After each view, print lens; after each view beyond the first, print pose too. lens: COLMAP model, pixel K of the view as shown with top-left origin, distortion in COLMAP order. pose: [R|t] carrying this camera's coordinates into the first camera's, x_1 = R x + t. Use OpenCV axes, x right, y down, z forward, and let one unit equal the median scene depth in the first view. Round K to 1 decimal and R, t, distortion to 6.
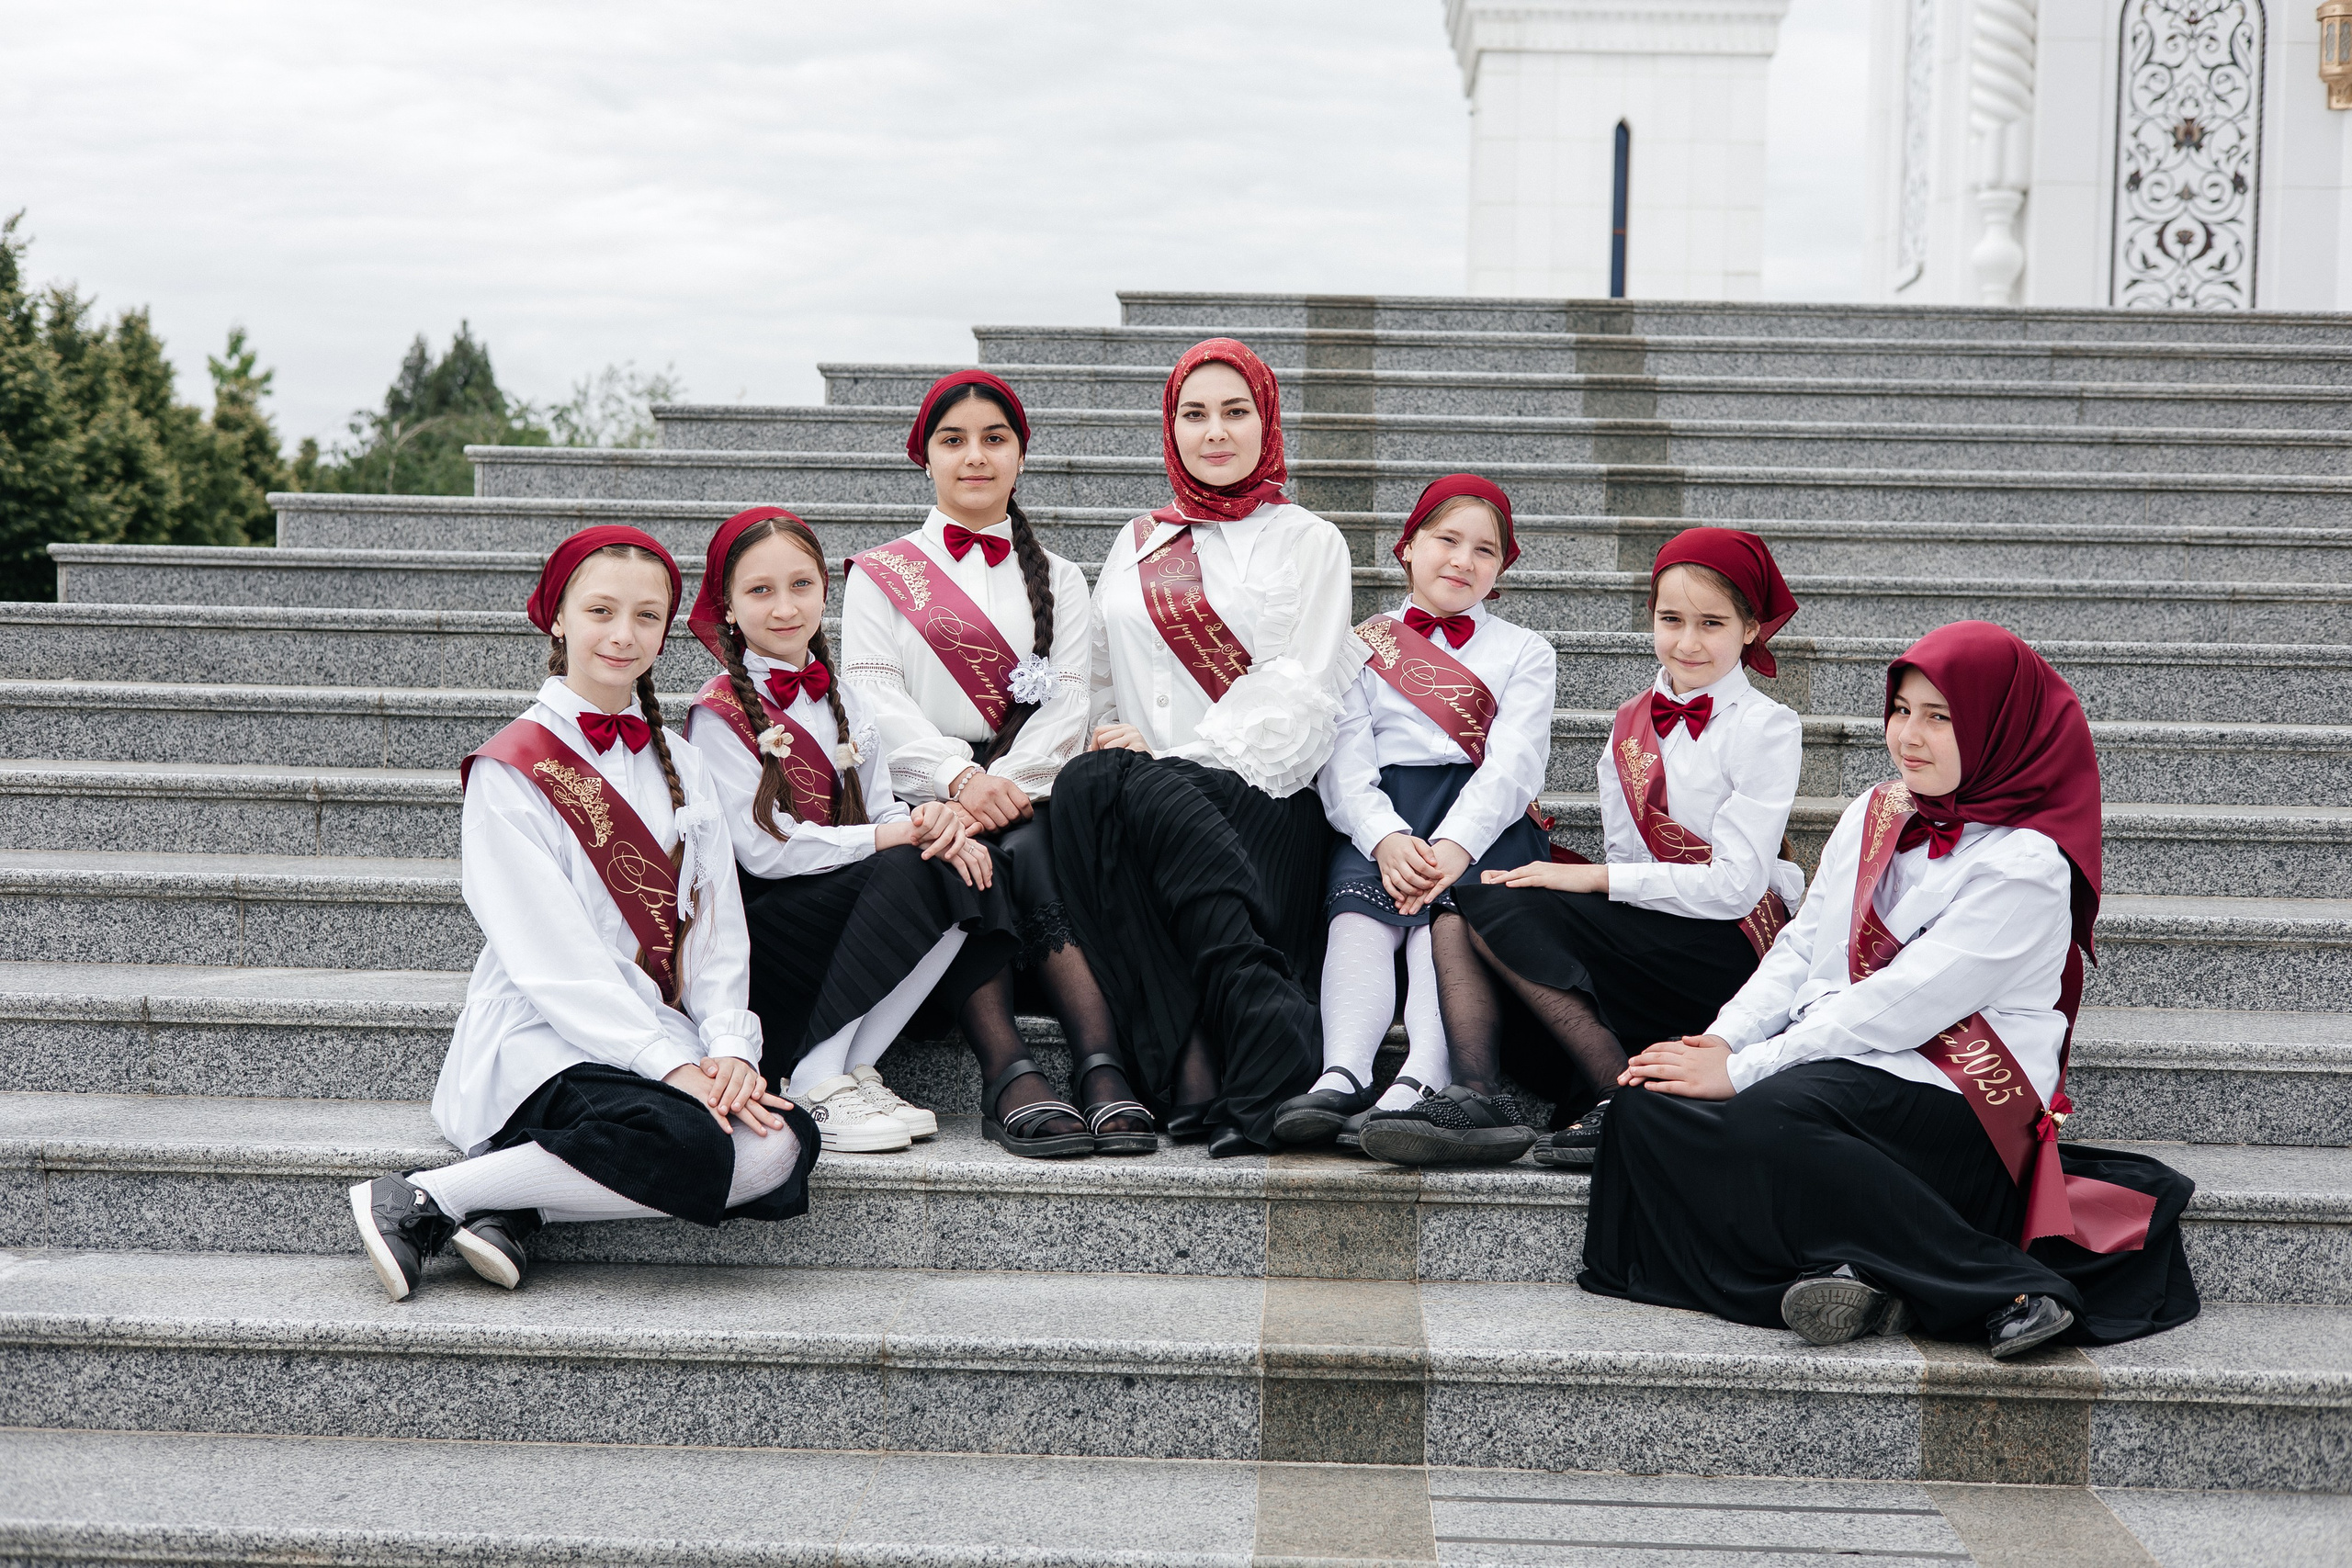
lens RADIAL K [[3286.8, 0, 1176.5], [0, 3286.8, 781.3], [0, 0, 1]] dist [0.014260, 0.018538]
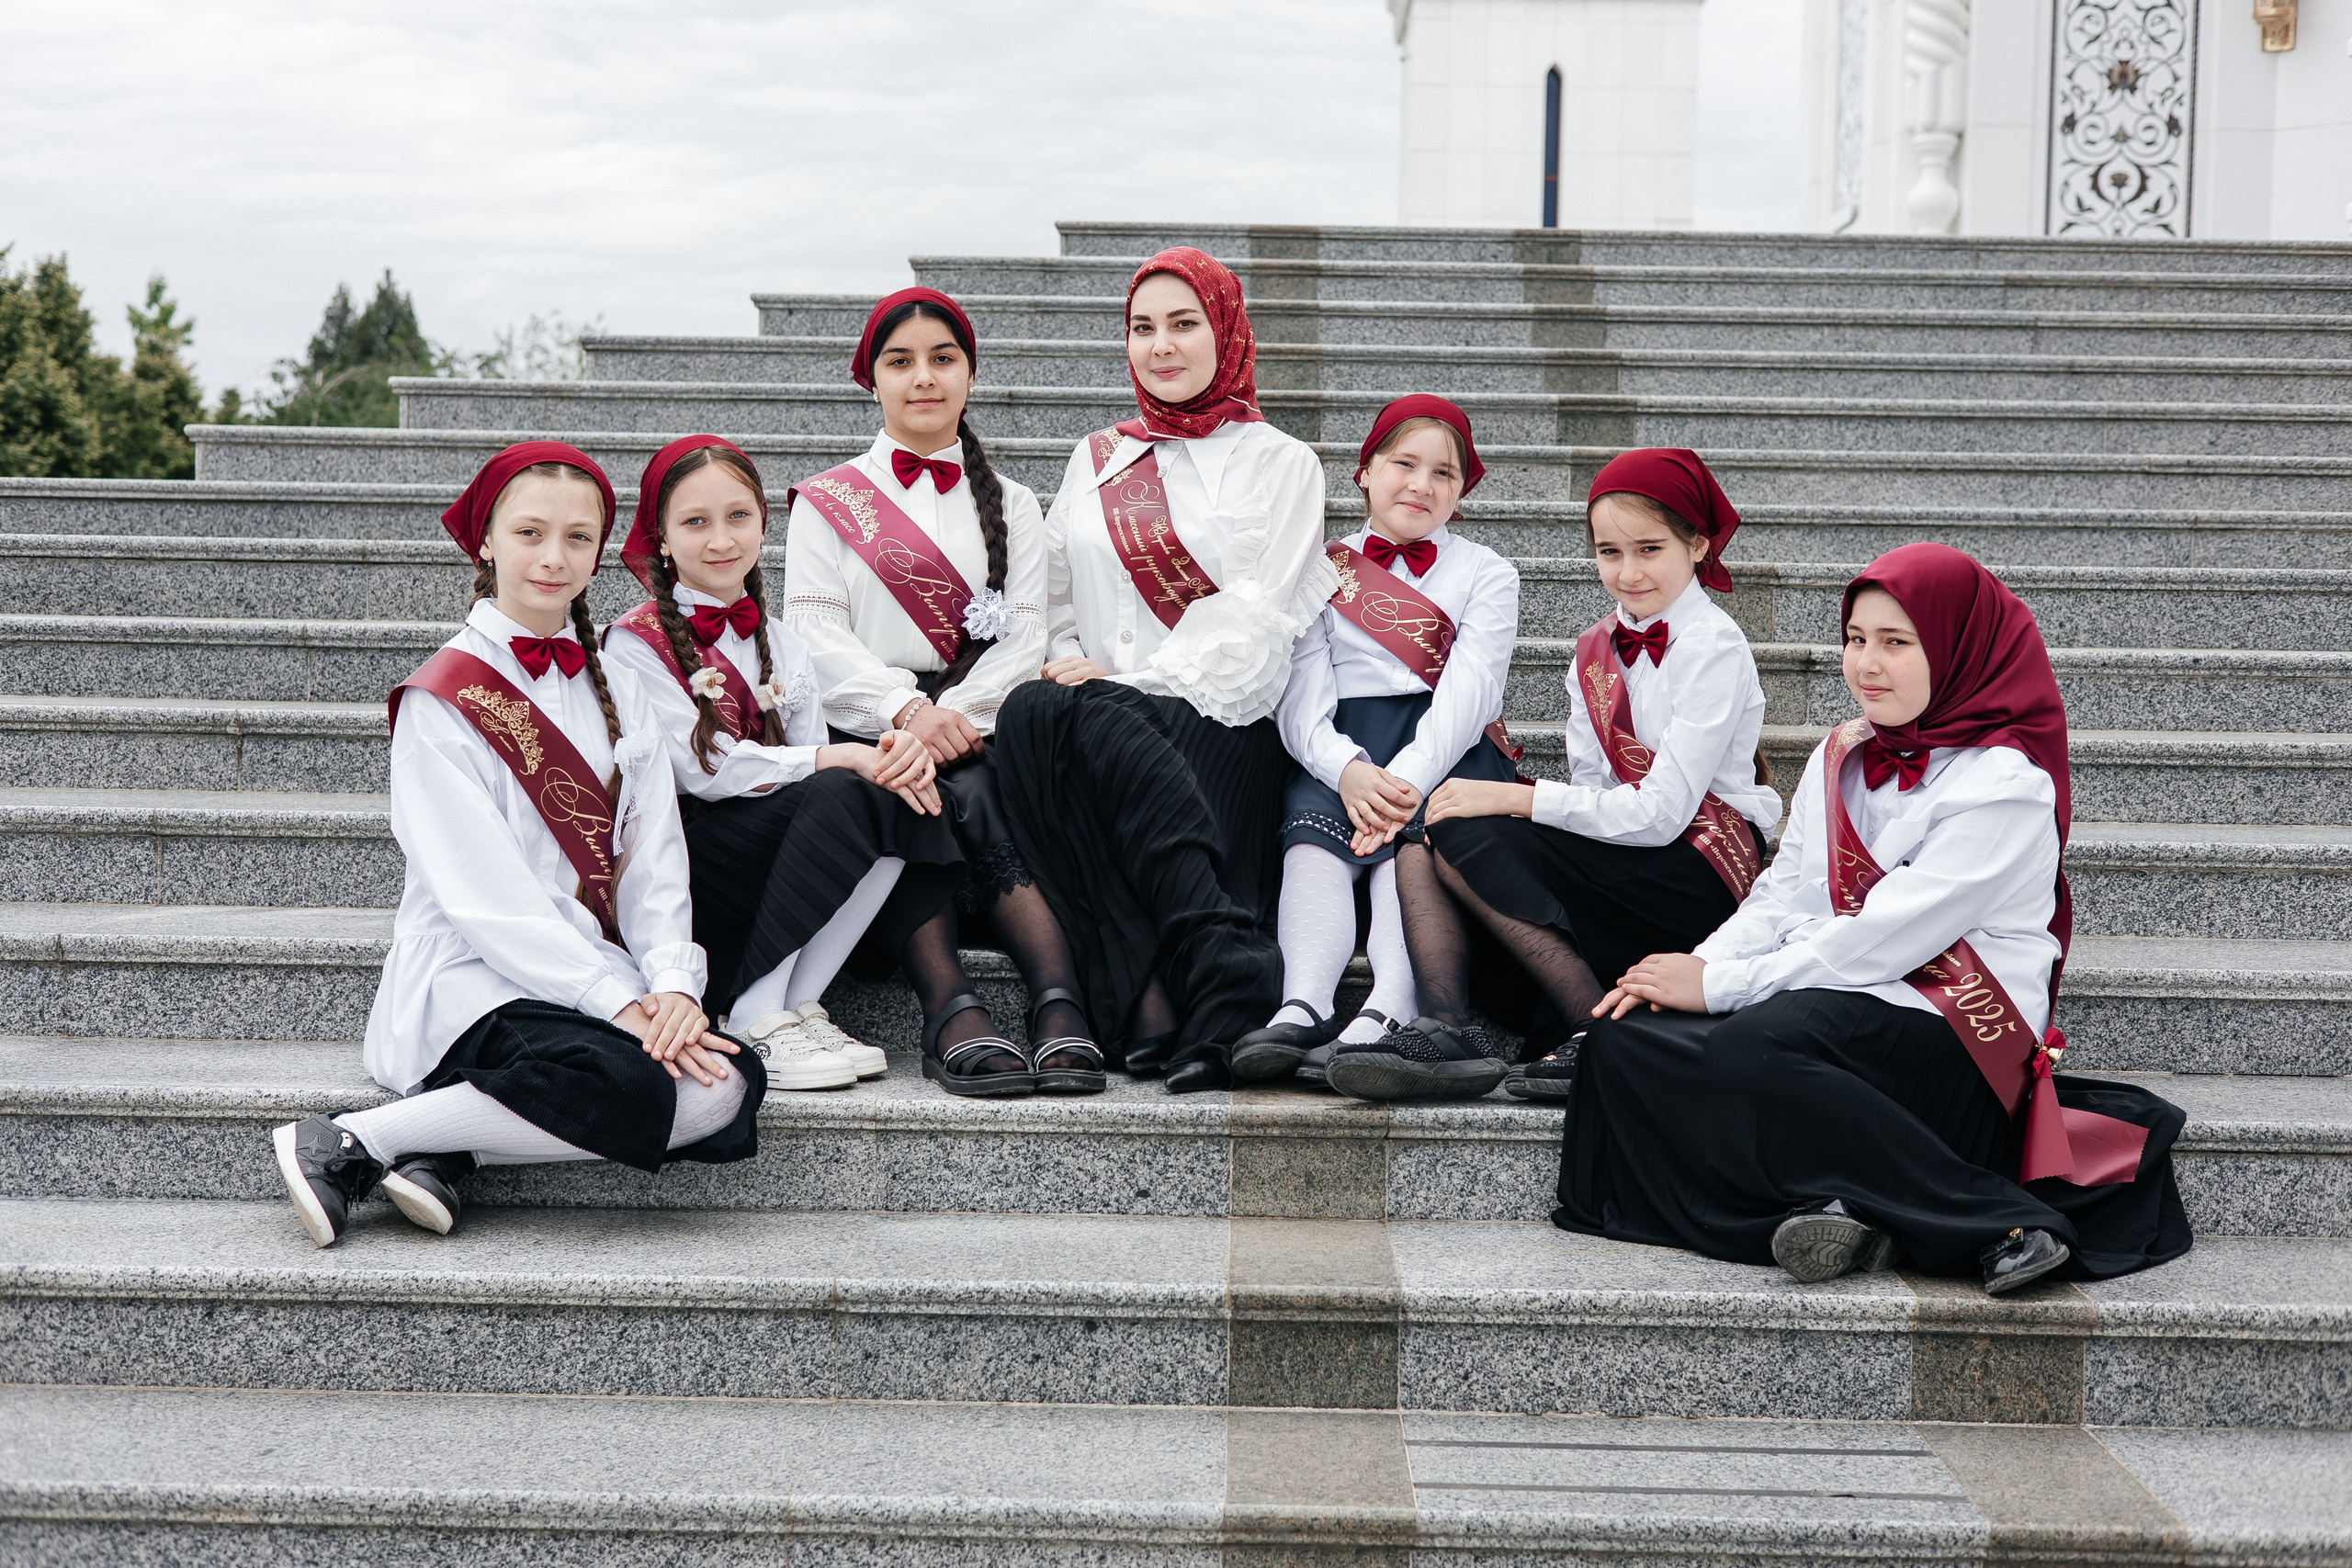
lens RADIAL K [[3286.8, 0, 1176.5], [0, 3286.8, 781.3], [0, 0, 1]] dist [0.014260, 0.018538]
pose [[0.999769, -0.004194, 0.021073, -0.007551], [0.003889, 0.999887, 0.014503, 0.008168], [-0.021132, -0.014417, 0.999673, 0.034227]]
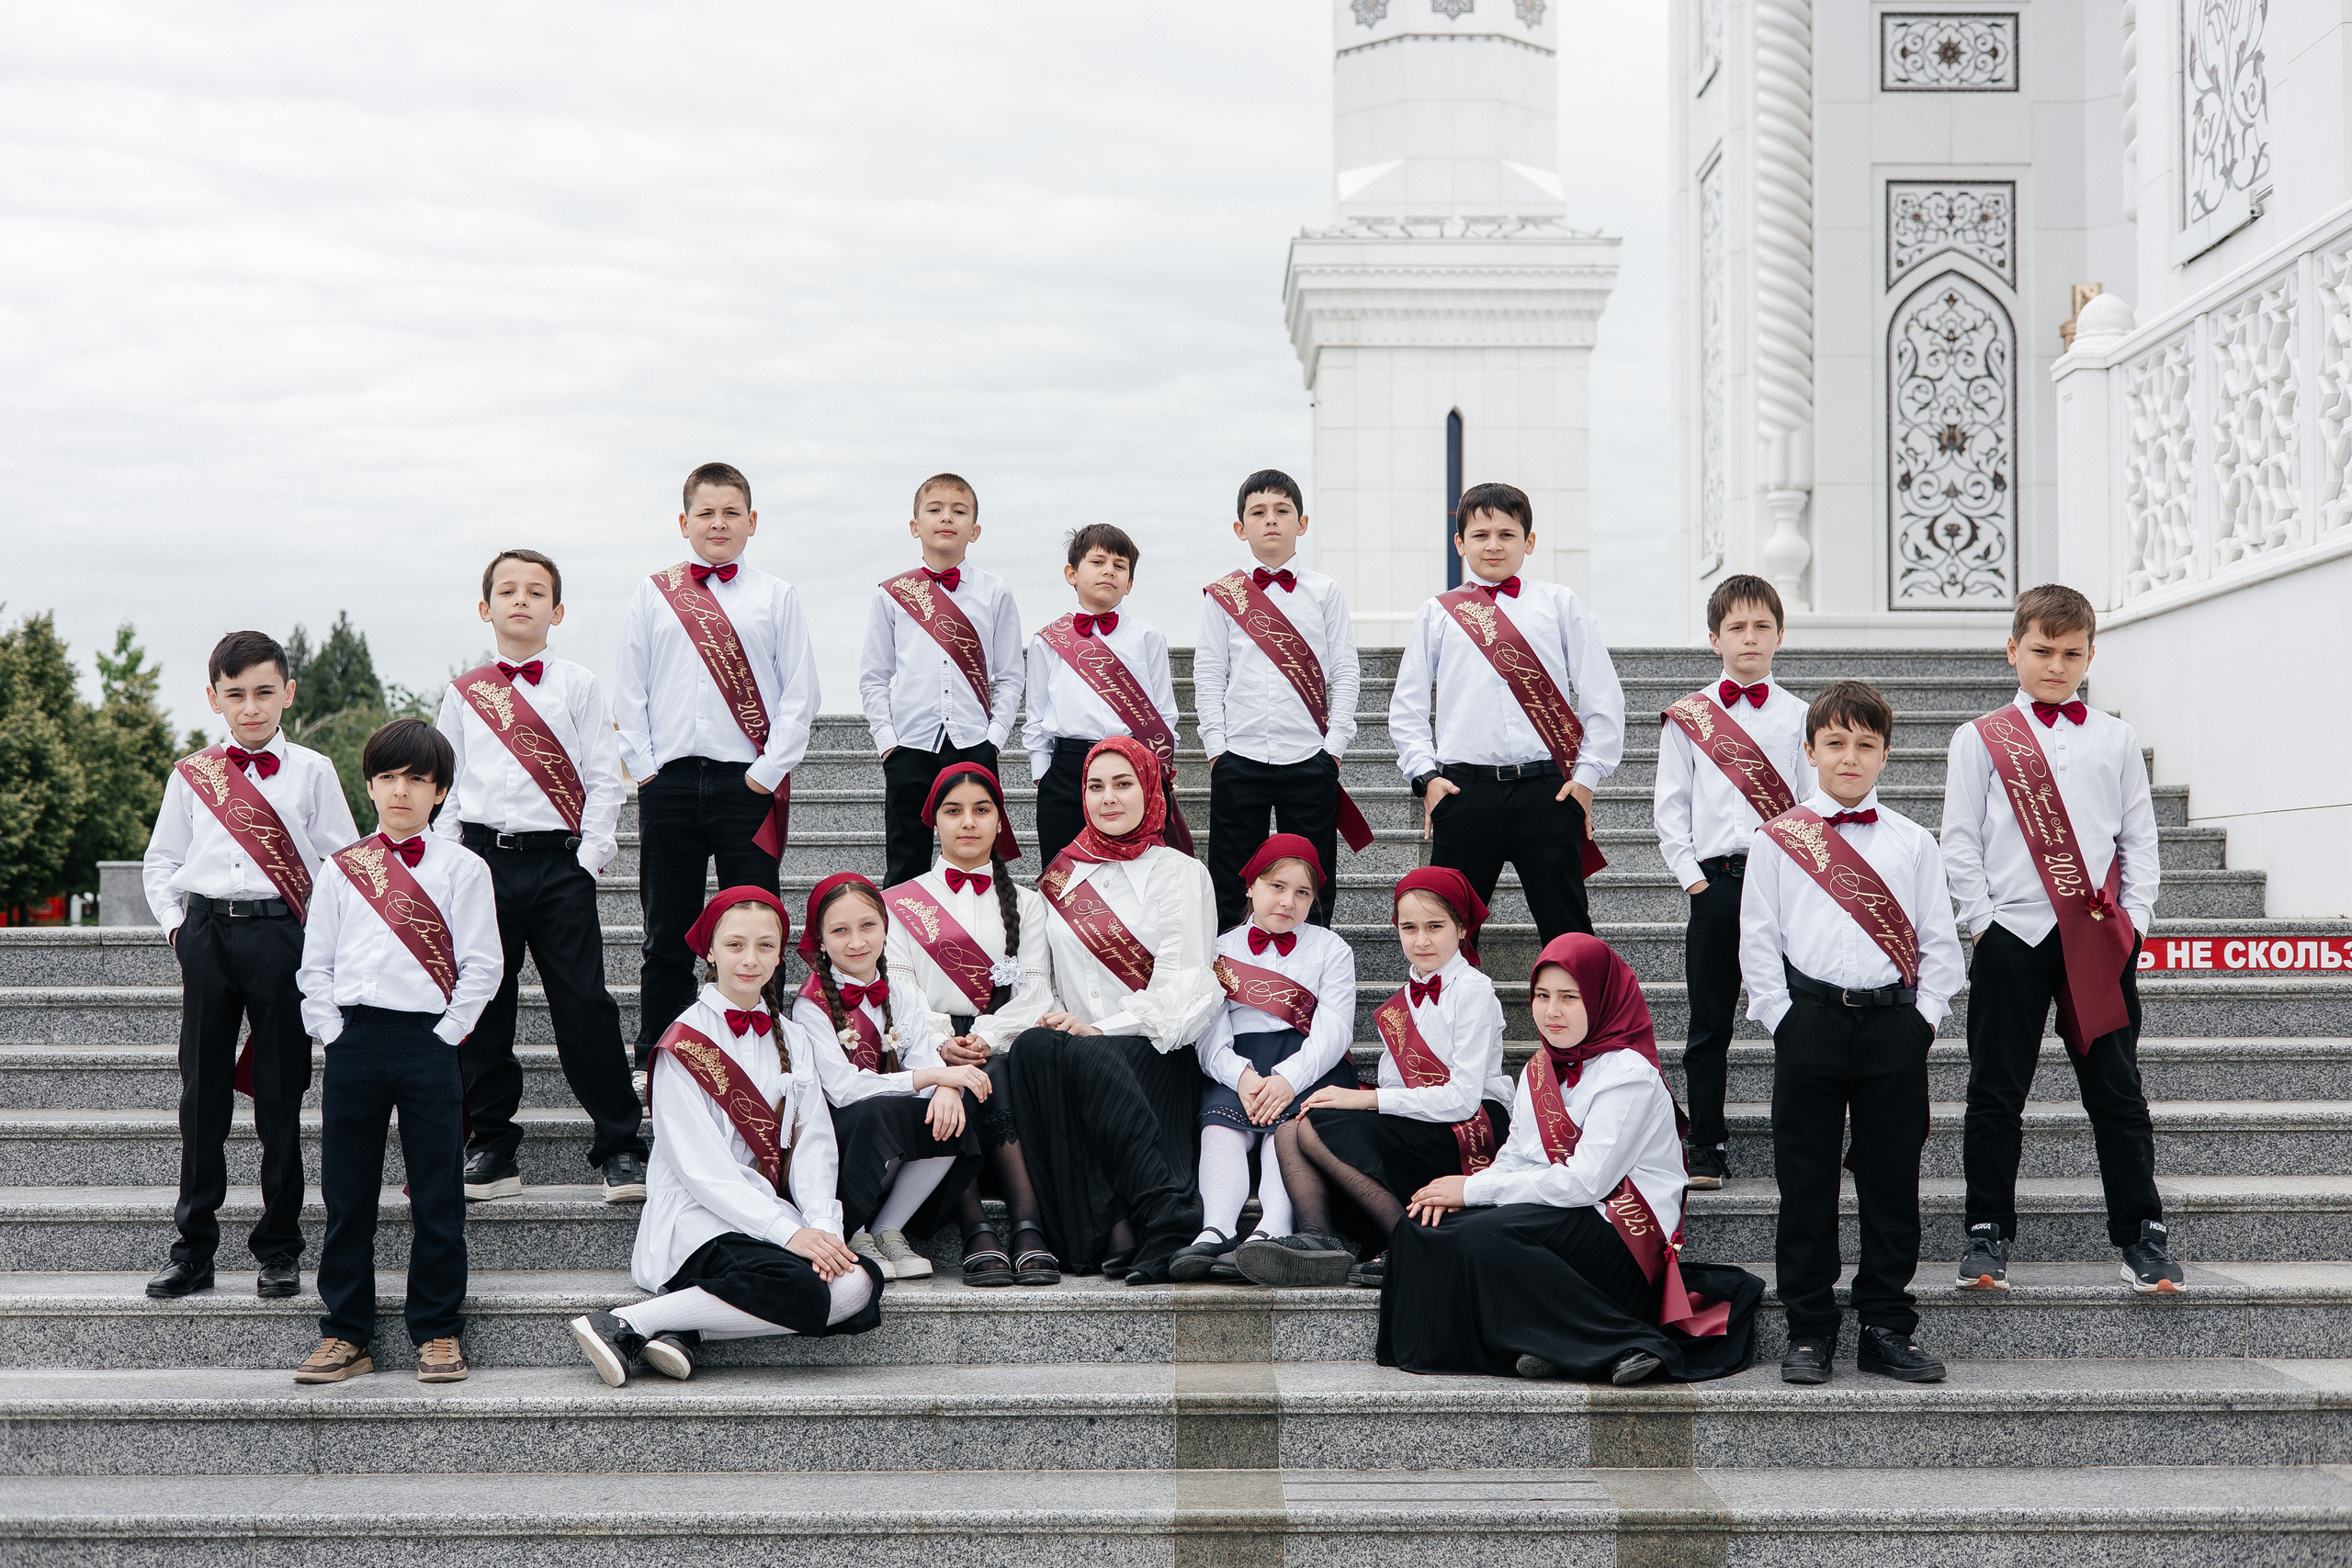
lens RADIAL K [[3286.8, 0, 1176.5], [0, 3286.8, 781.3], [0, 0, 1]] dist [0.014260, 0.018538]
pose [[0.998844, -0.020728, 0.043376, -0.030146], [0.024102, 0.996603, -0.078756, 0.001399], [-0.041596, 0.079711, 0.995950, -0.504780]]
